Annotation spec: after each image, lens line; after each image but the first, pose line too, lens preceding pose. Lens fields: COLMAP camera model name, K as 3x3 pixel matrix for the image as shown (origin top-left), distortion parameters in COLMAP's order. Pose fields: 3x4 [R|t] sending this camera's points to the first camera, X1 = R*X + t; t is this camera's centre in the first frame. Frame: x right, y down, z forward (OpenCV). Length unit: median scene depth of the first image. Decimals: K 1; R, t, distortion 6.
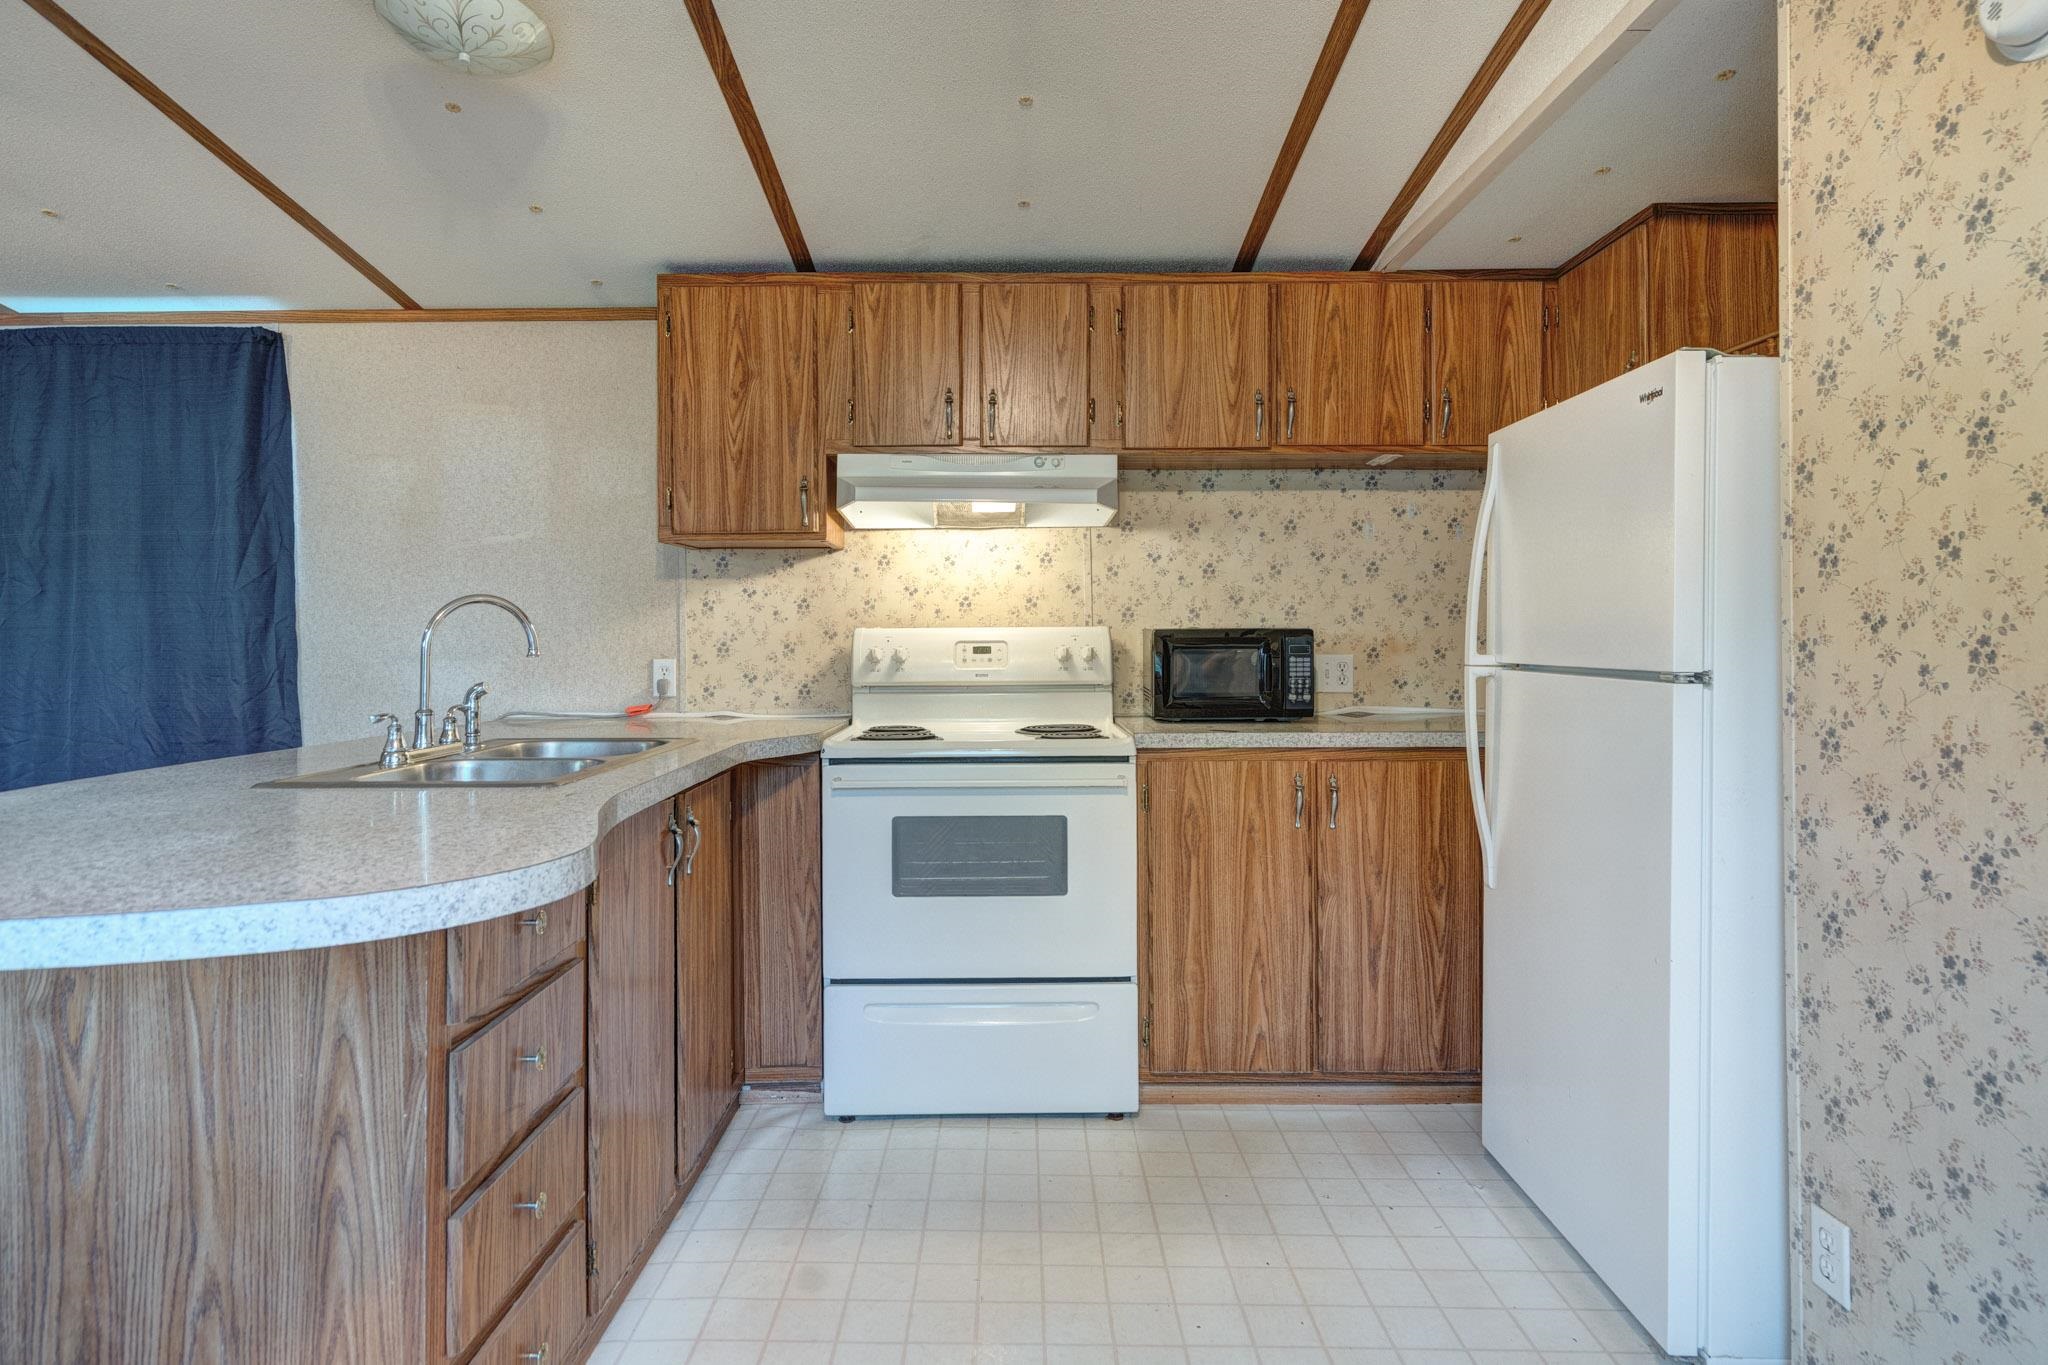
lens RADIAL K [[1121.4, 0, 987.2], [0, 1121.4, 630.8], [0, 0, 1]] dist [0.001473, 0.002979]
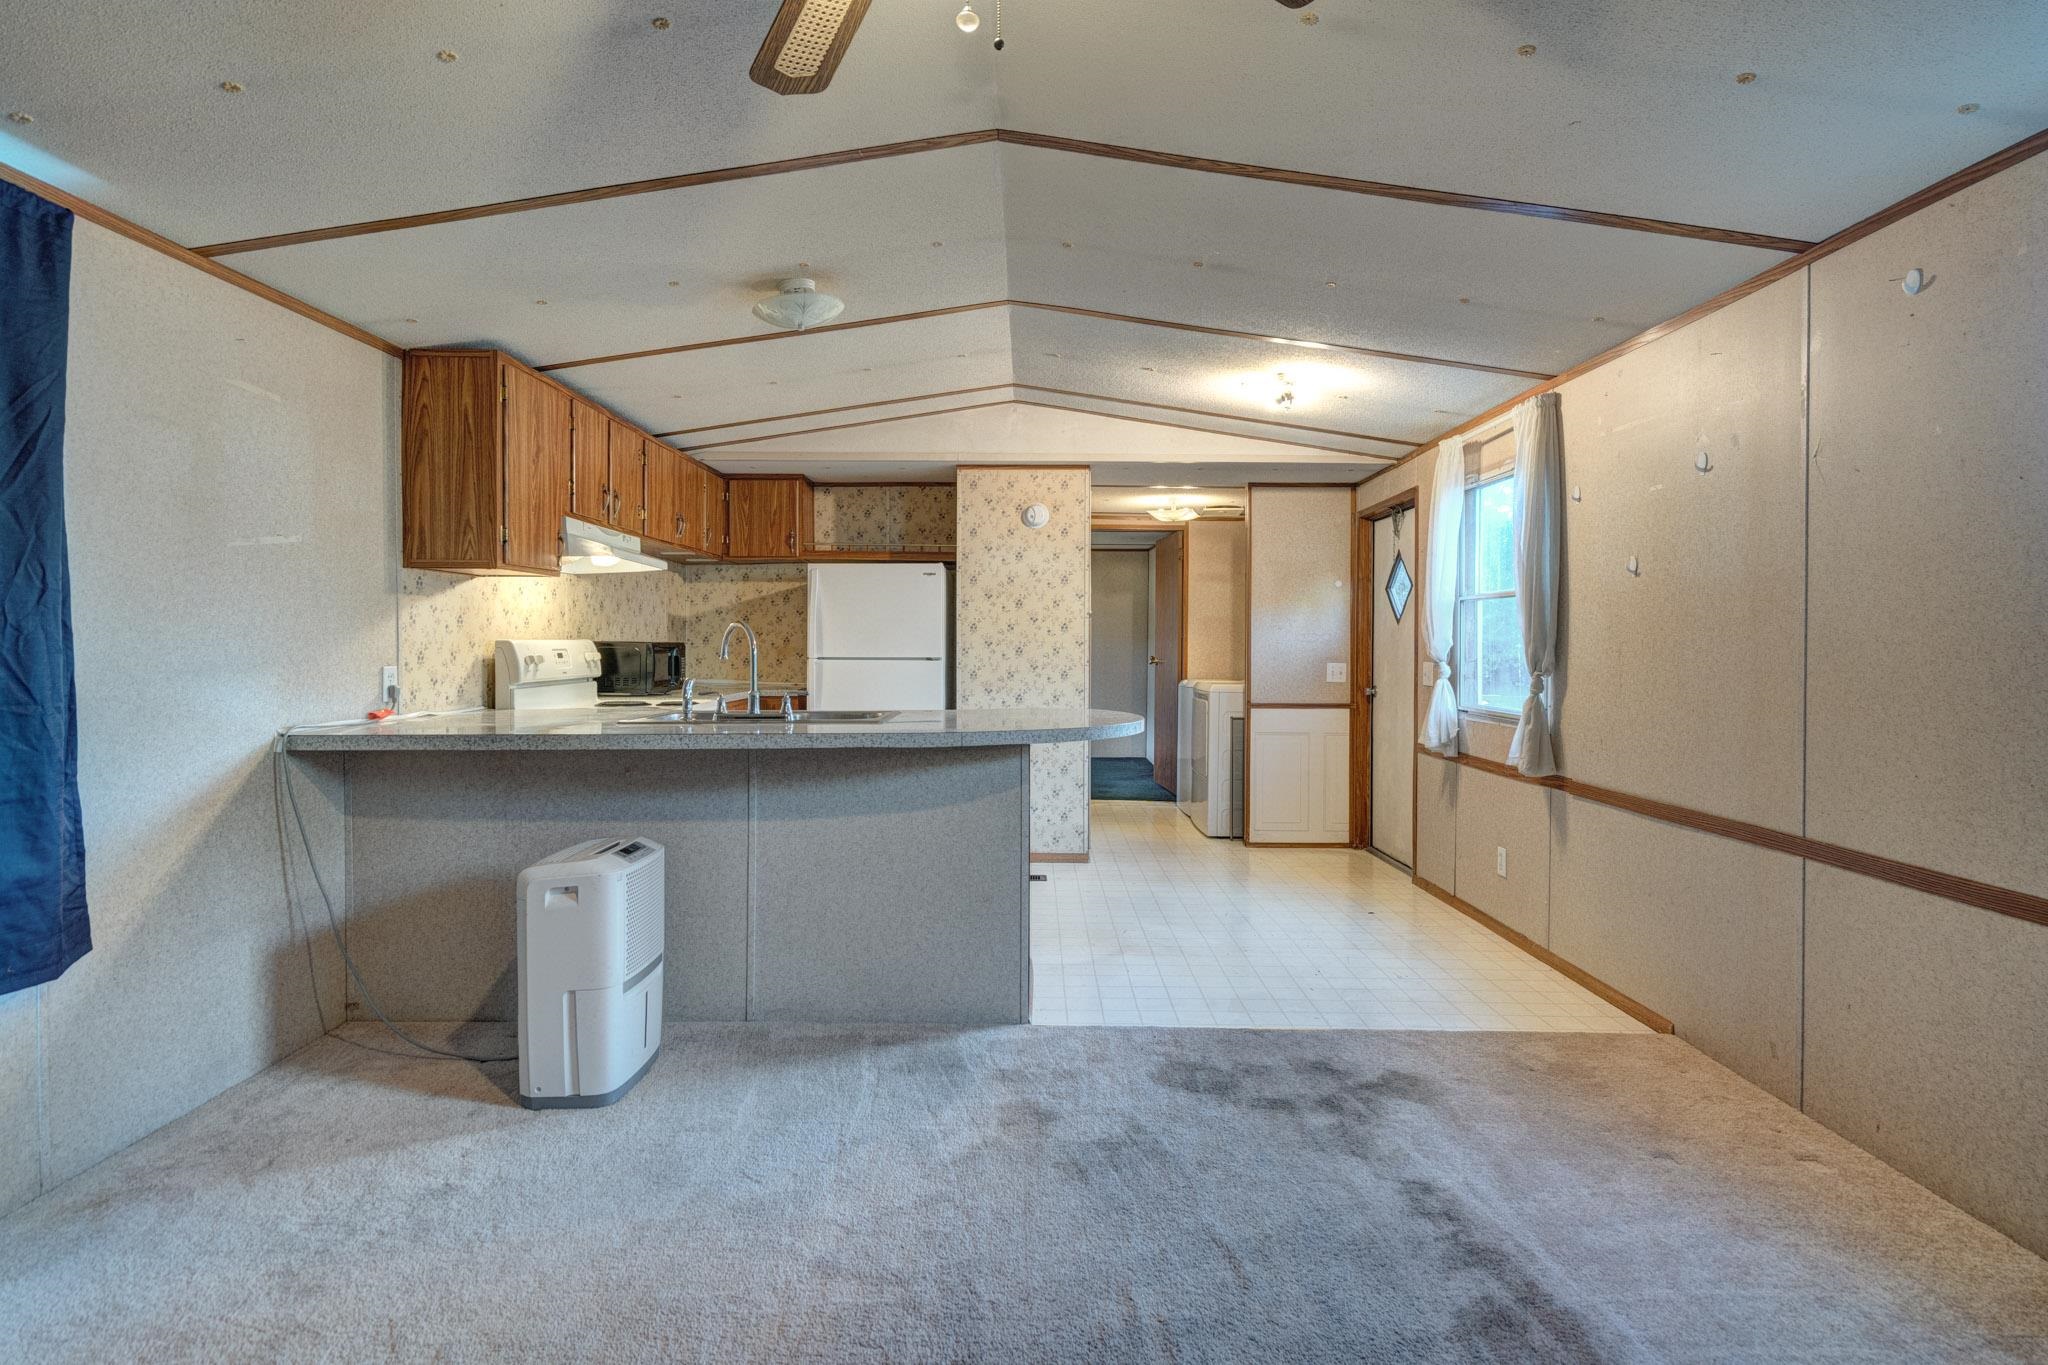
lens RADIAL K [[1025.9, 0, 1019.1], [0, 1025.9, 647.7], [0, 0, 1]] dist [0.001668, 0.001418]
pose [[-0.003251, -0.001274, 0.999994, -1.429659], [-0.007565, 0.999971, 0.001249, 0.001007], [-0.999966, -0.007561, -0.003261, 0.437899]]
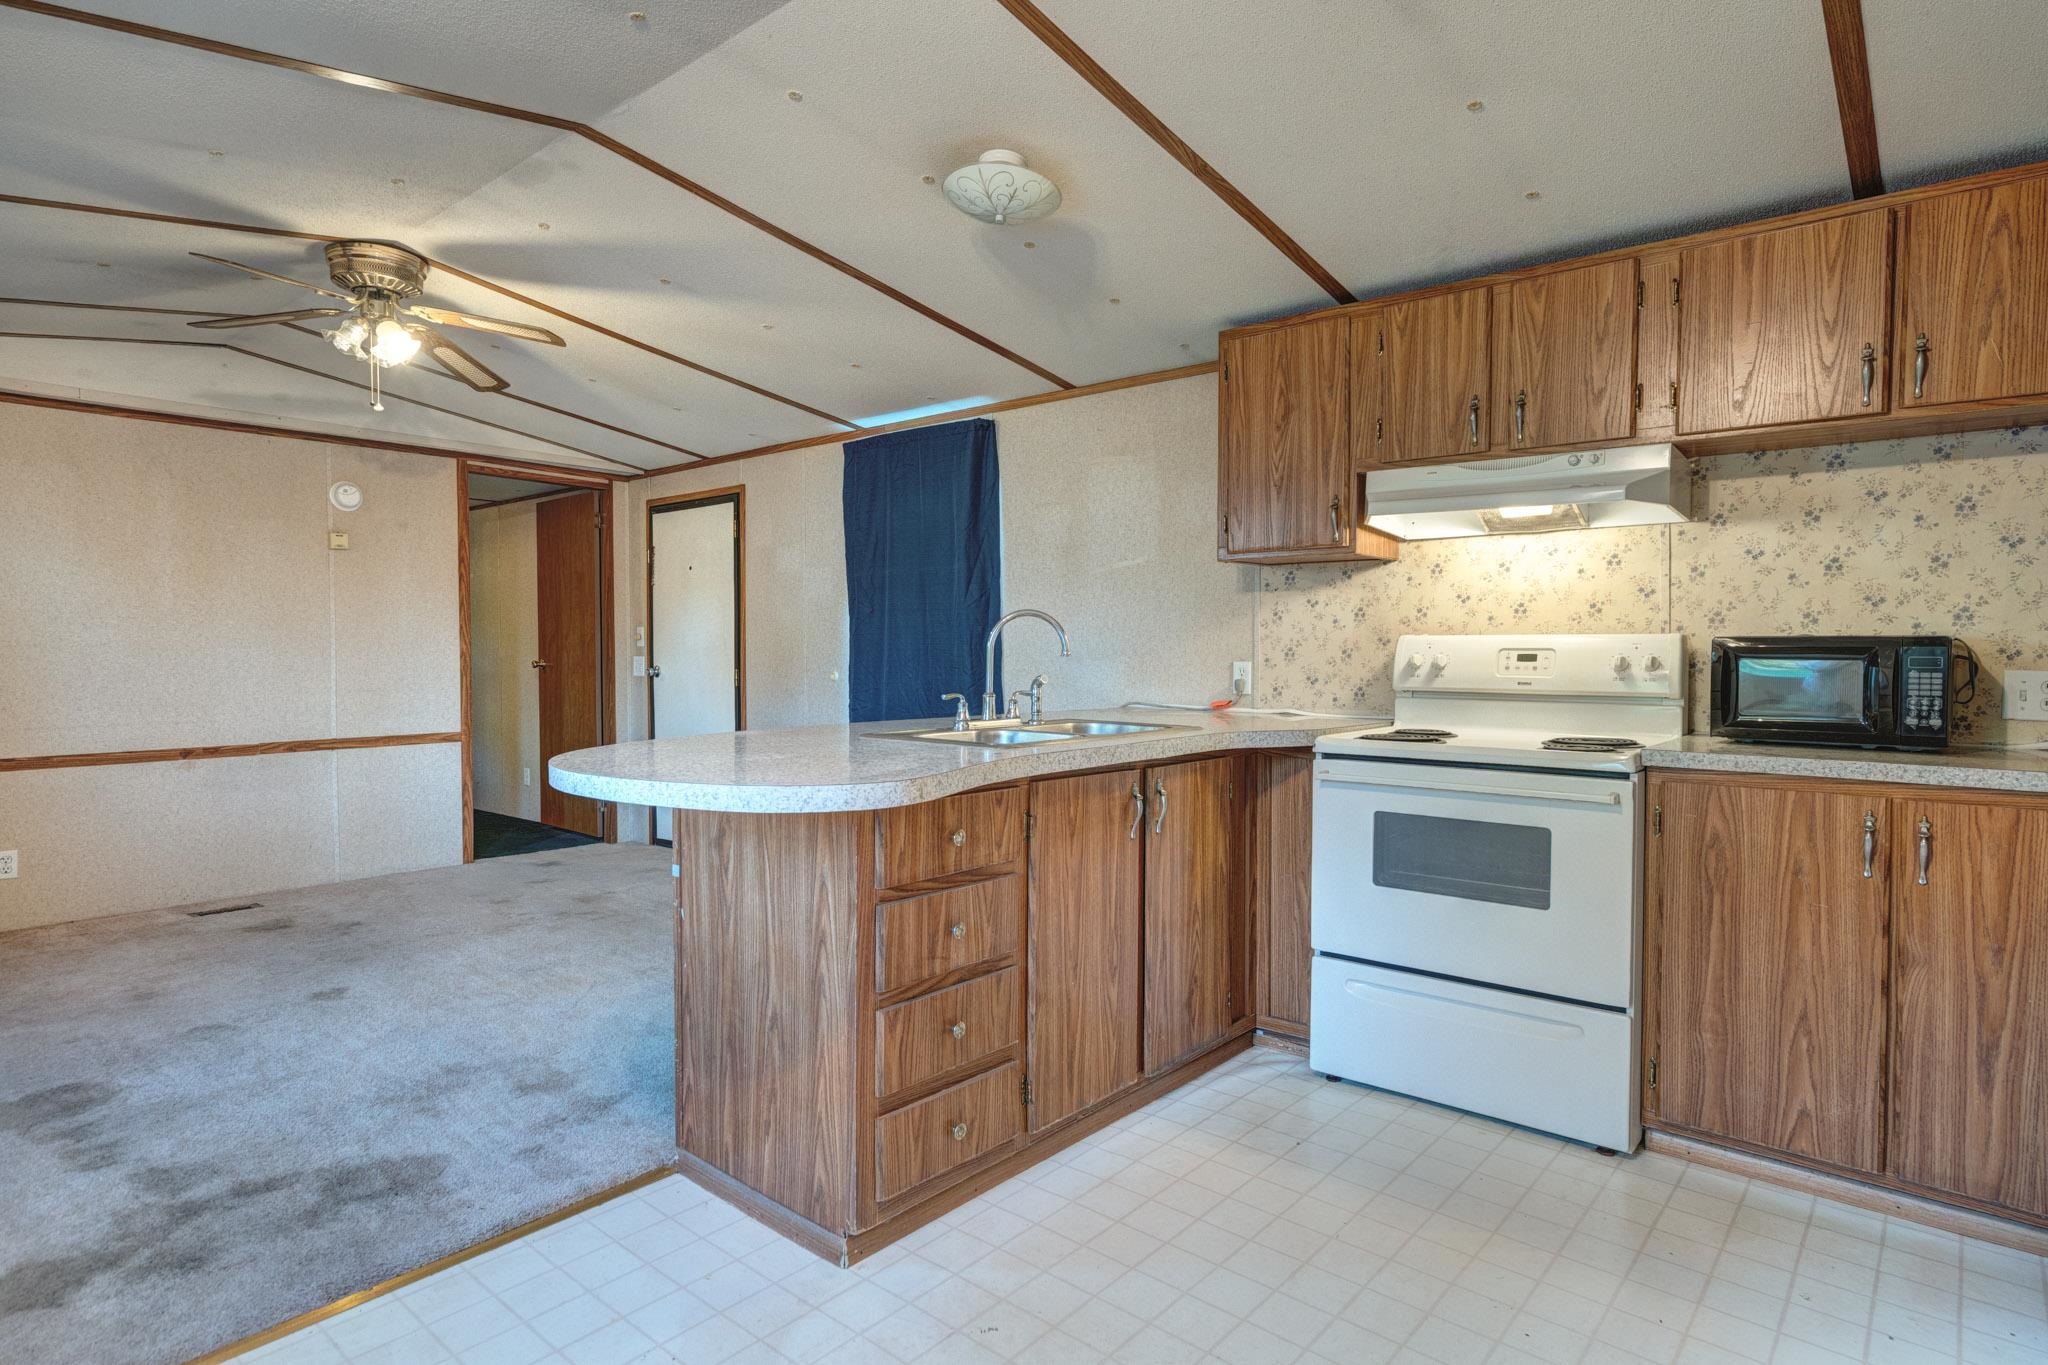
lens RADIAL K [[1081.9, 0, 1007.7], [0, 1081.9, 674.9], [0, 0, 1]] dist [0.002886, 0.001169]
pose [[0.766590, 0.024587, -0.641667, 0.271604], [-0.002762, 0.999384, 0.034994, 0.000416], [0.642132, -0.025054, 0.766185, -0.013328]]
